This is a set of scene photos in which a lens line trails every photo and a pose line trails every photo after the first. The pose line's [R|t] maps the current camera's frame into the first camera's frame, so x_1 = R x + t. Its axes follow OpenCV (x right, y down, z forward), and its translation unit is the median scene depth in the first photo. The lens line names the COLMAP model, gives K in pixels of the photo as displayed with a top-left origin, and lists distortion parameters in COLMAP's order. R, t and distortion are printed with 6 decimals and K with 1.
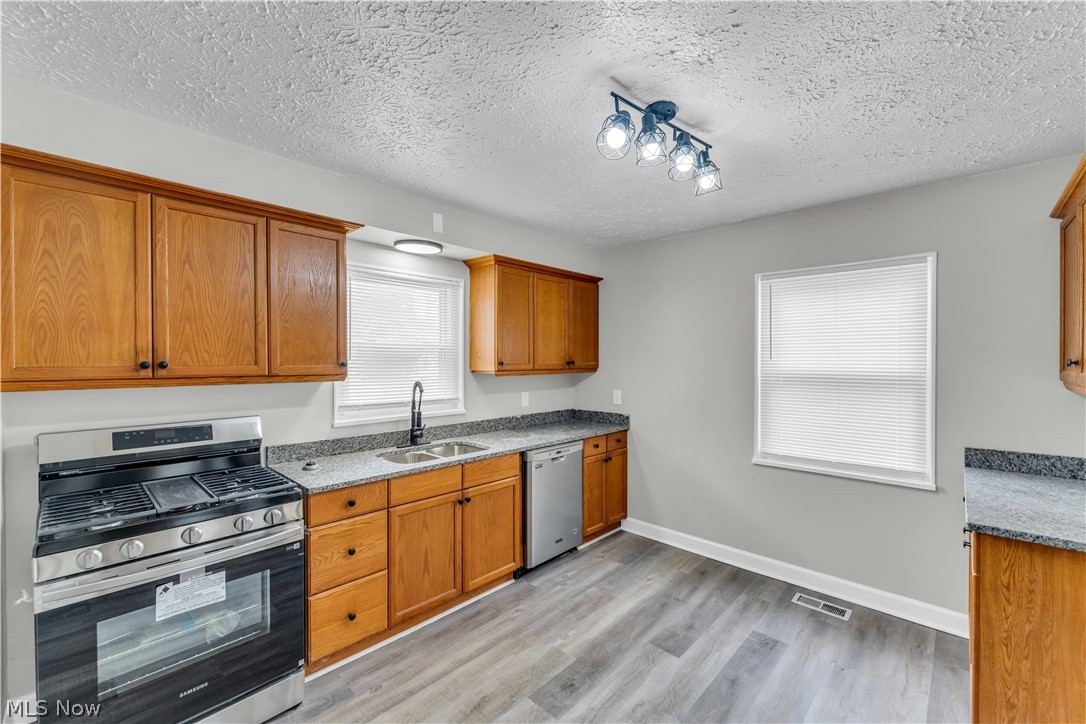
lens RADIAL K [[444.8, 0, 541.5], [0, 444.8, 357.6], [0, 0, 1]] dist [0.008698, 0.000056]
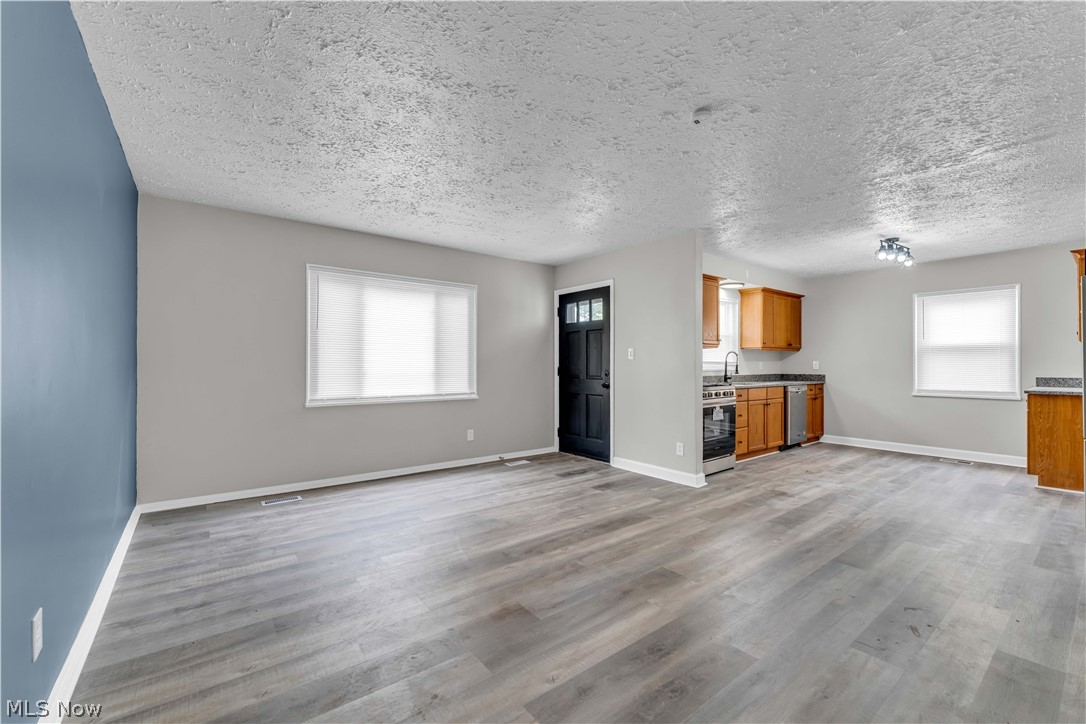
lens RADIAL K [[444.8, 0, 541.3], [0, 444.8, 359.6], [0, 0, 1]] dist [0.008698, 0.000056]
pose [[0.988995, -0.001893, -0.147934, -0.787622], [0.000975, 0.999980, -0.006283, 0.098471], [0.147943, 0.006070, 0.988977, -1.085586]]
